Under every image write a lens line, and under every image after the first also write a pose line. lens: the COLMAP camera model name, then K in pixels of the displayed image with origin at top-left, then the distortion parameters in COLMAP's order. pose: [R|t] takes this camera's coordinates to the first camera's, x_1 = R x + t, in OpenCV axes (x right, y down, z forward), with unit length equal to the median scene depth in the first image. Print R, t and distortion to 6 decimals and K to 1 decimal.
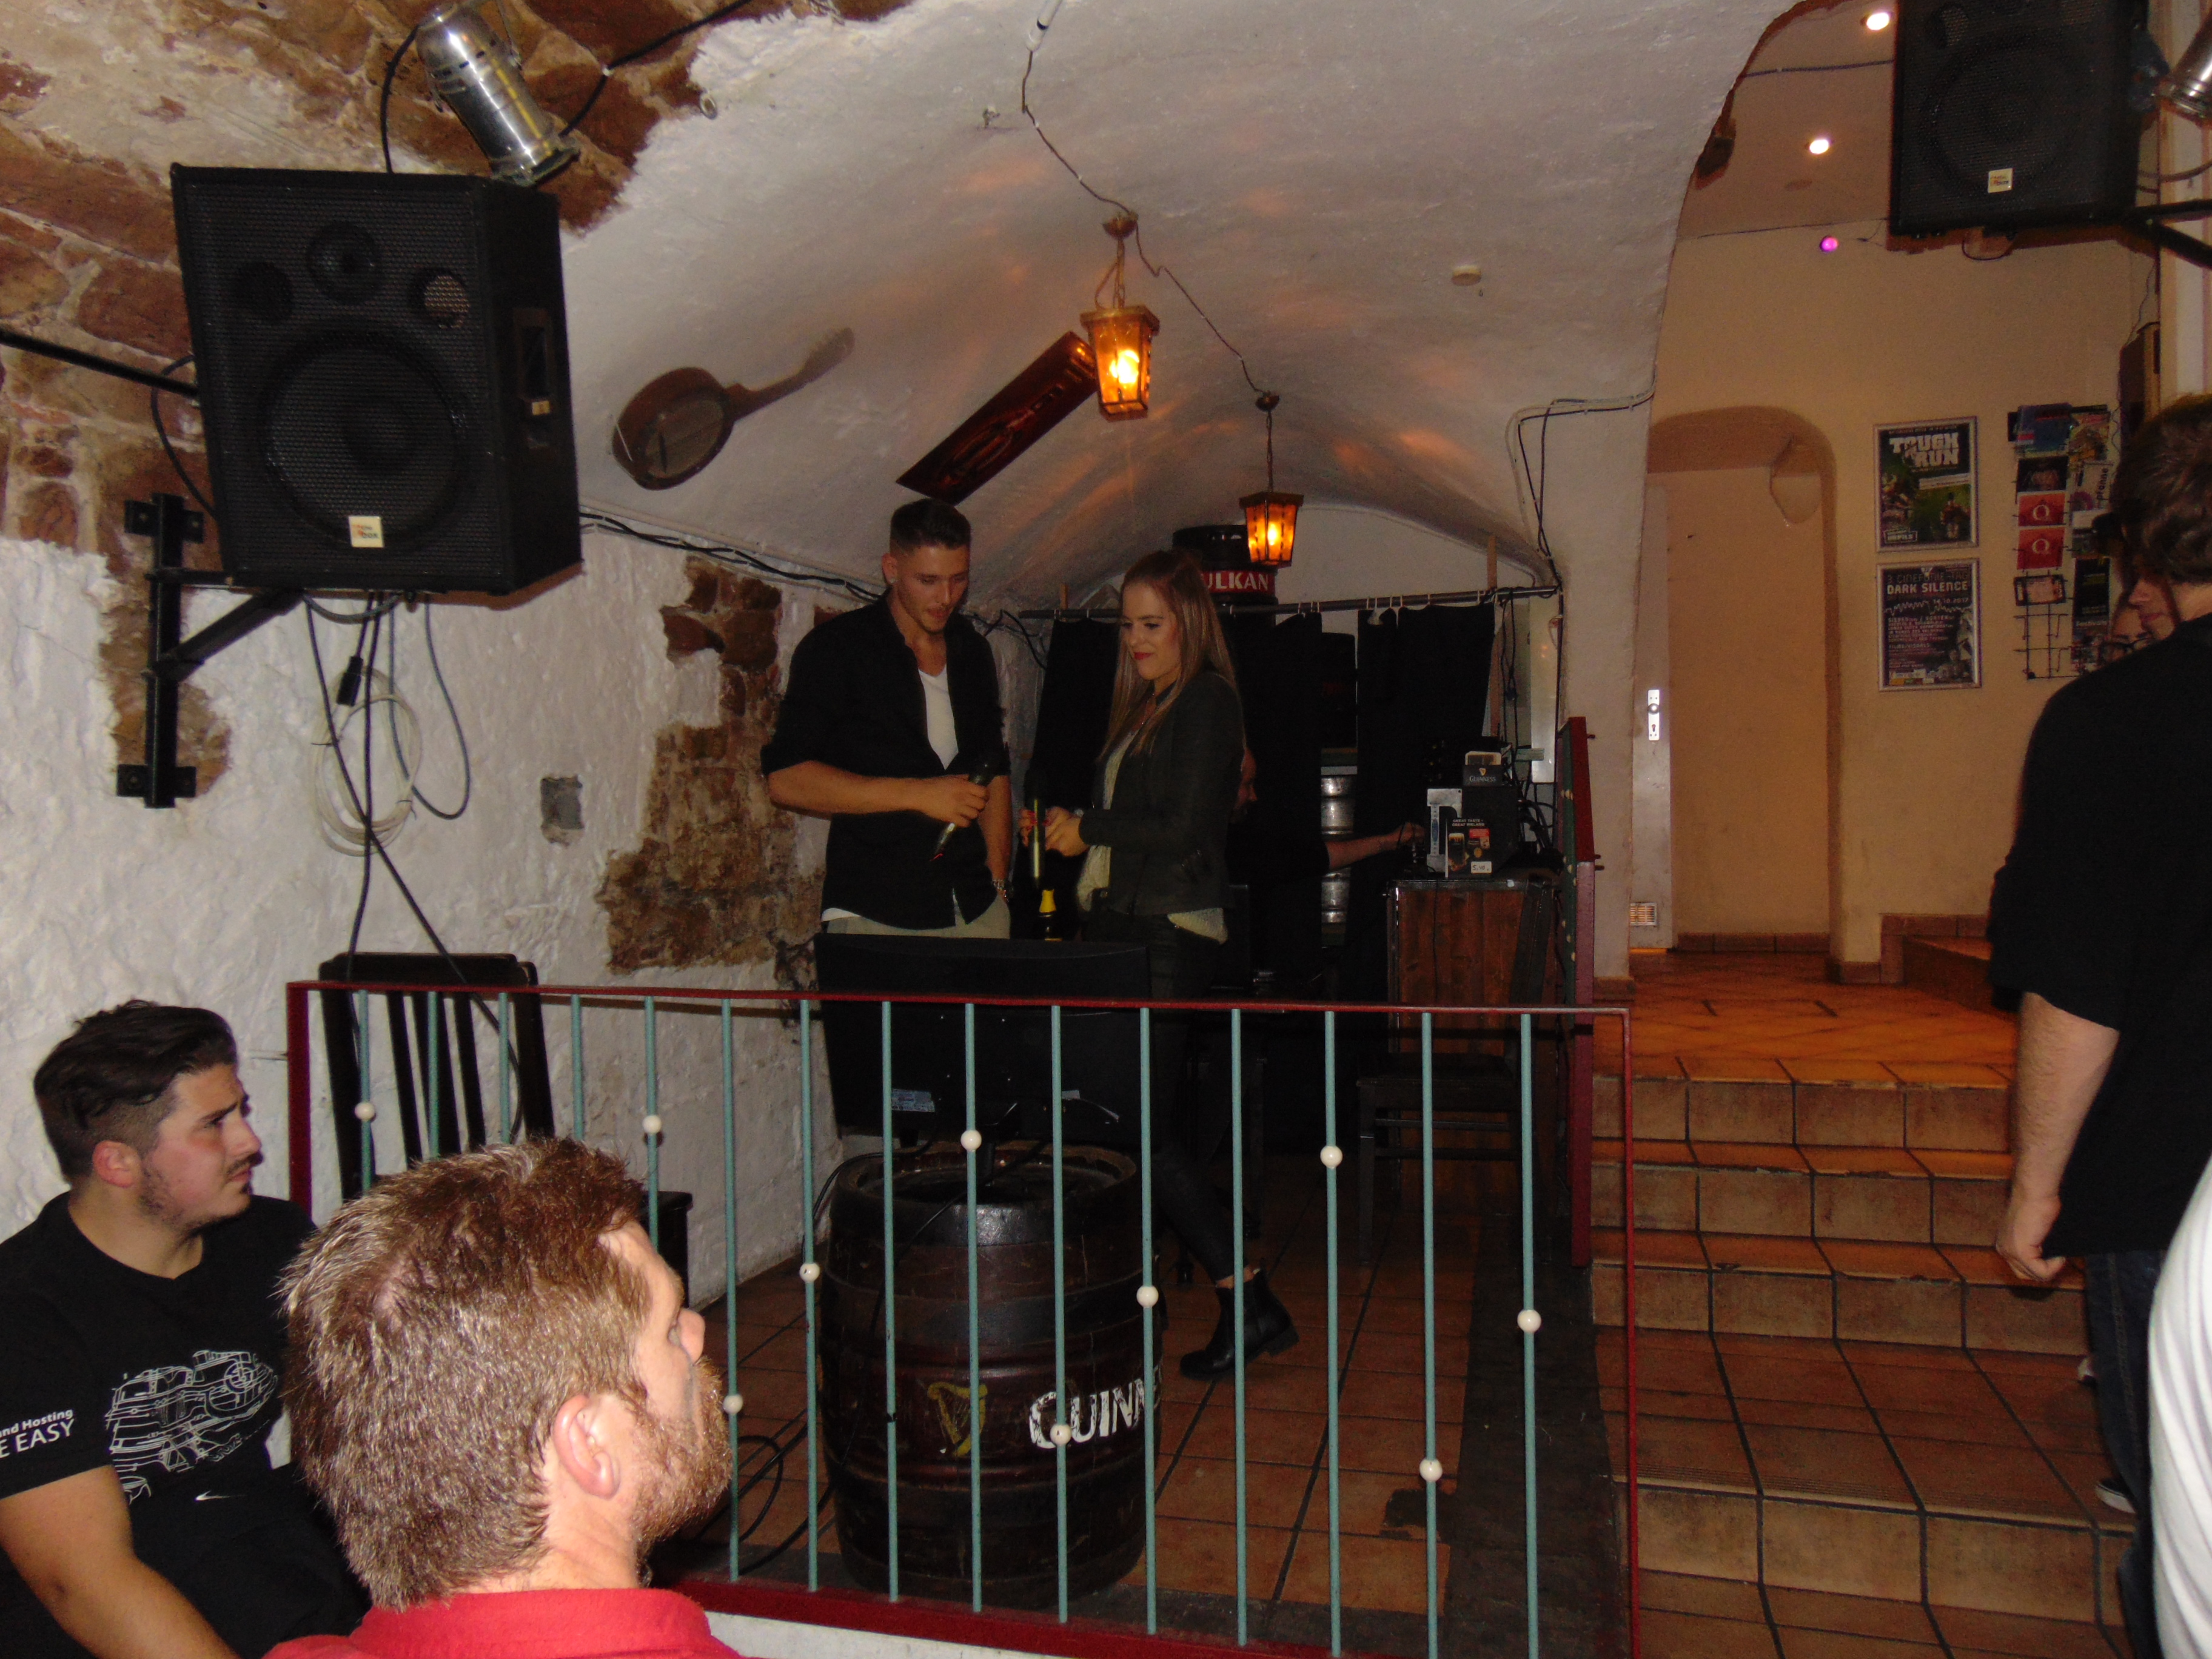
lens RADIAL K [[1608.4, 0, 1106.0], [0, 1608.4, 829.5], [0, 0, 1]] dist [0.002455, 0.002459]
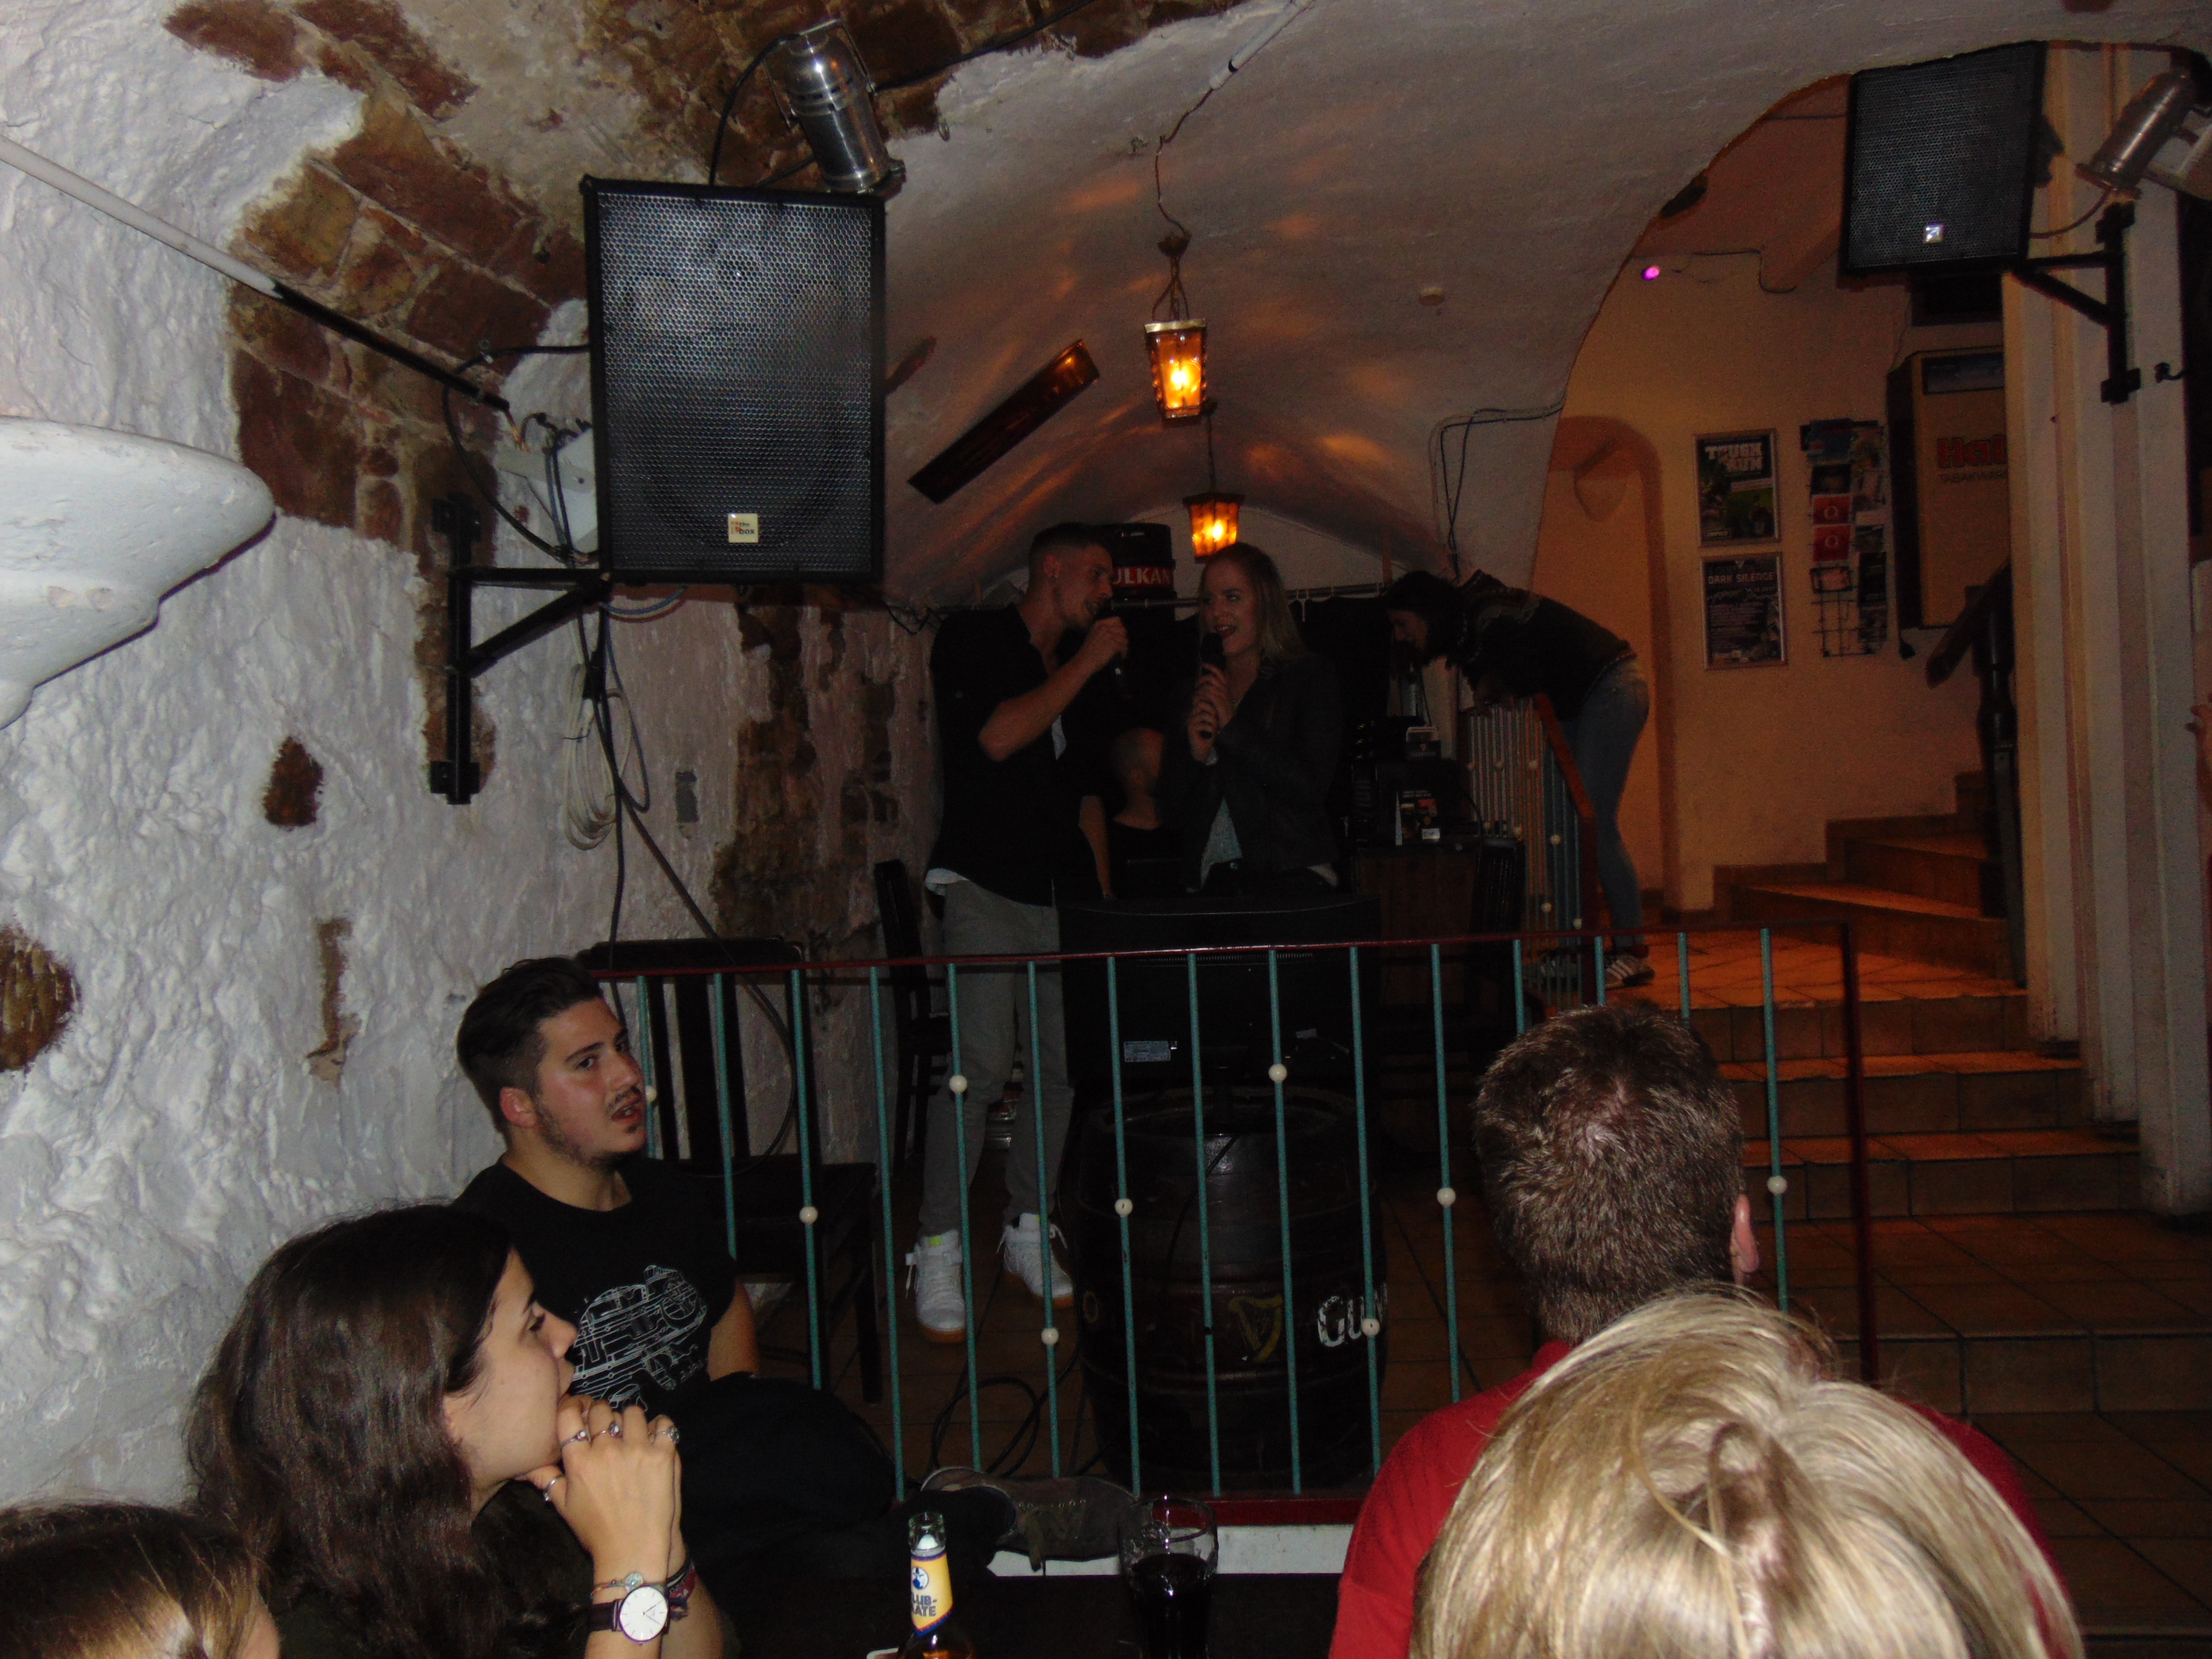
lens RADIAL K [[1597.9, 0, 1106.1], [0, 1597.9, 836.2], [0, 0, 1]] dist [-0.013907, 0.002773]
pose [[0.981162, -0.038322, 0.189349, -0.262630], [0.037164, 0.999262, 0.009664, 0.008512], [-0.189580, -0.002445, 0.981862, -0.040575]]
